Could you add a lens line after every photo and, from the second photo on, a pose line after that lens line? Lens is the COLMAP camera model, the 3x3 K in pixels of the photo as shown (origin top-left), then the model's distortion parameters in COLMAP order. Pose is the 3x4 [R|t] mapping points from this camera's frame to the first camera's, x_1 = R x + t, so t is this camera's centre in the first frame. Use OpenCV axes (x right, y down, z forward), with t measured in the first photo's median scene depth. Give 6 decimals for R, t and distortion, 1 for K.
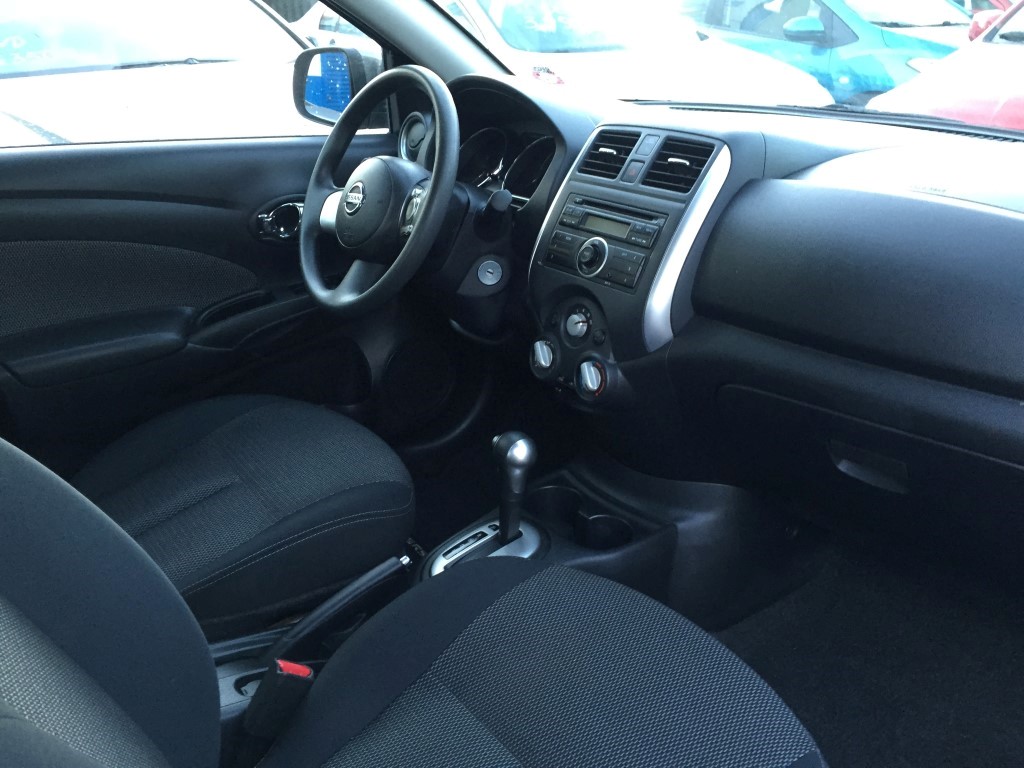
lens RADIAL K [[871.5, 0, 515.5], [0, 871.5, 380.3], [0, 0, 1]] dist [0.092339, -0.129817]
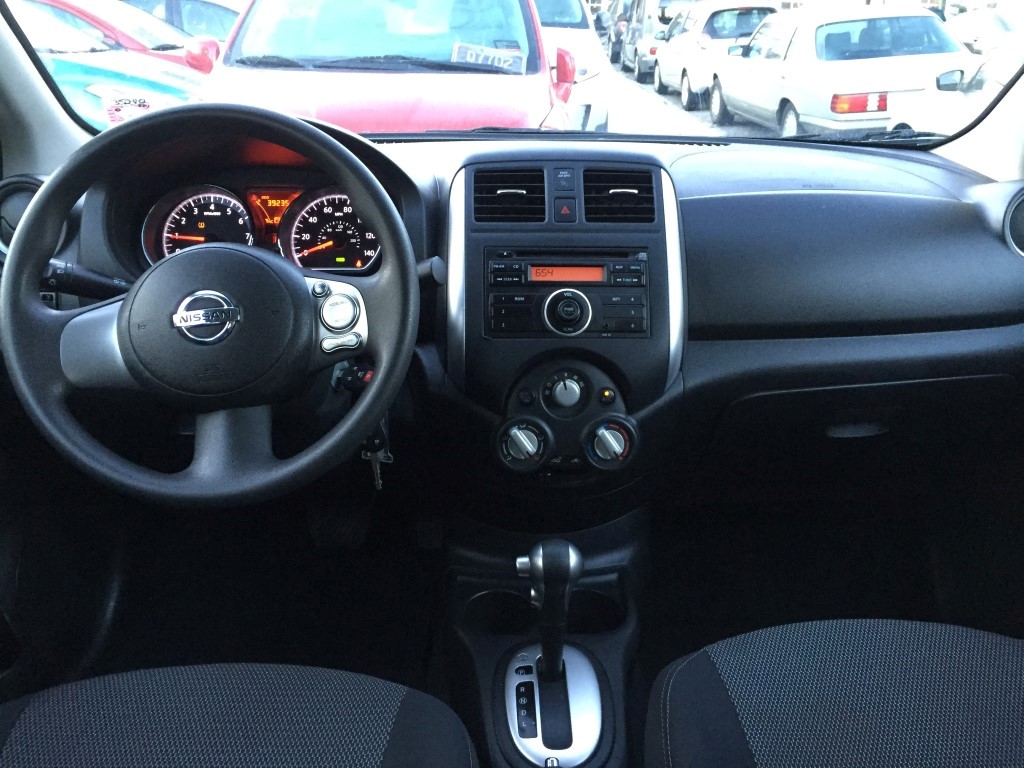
lens RADIAL K [[871.5, 0, 515.5], [0, 871.5, 380.3], [0, 0, 1]] dist [0.092339, -0.129817]
pose [[0.610623, -0.293166, 0.735659, -0.607559], [0.312104, 0.942856, 0.116679, -0.196881], [-0.727826, 0.158355, 0.667227, 0.475129]]
